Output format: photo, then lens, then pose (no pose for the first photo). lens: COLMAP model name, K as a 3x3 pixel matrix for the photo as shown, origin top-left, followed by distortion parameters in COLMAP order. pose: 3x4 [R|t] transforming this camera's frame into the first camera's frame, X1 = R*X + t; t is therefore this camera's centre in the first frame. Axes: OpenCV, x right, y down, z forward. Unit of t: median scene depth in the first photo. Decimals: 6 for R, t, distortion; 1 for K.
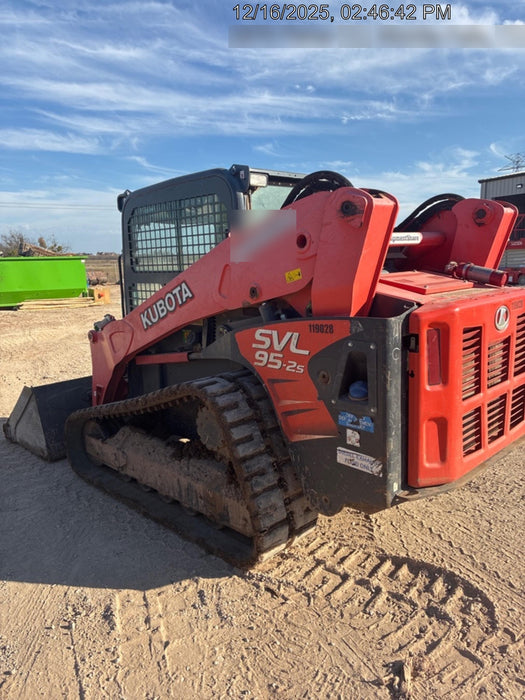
lens RADIAL K [[524.0, 0, 264.6], [0, 524.0, 352.0], [0, 0, 1]] dist [0.065278, -0.014035]
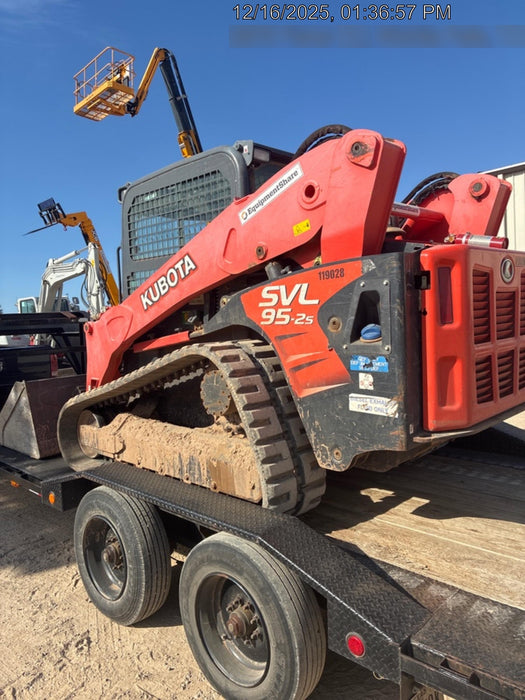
lens RADIAL K [[524.0, 0, 258.5], [0, 524.0, 351.6], [0, 0, 1]] dist [0.065278, -0.014035]
pose [[0.999653, -0.003399, 0.026124, -0.052246], [0.006098, 0.994563, -0.103960, 0.185766], [-0.025629, 0.104083, 0.994238, 0.019694]]
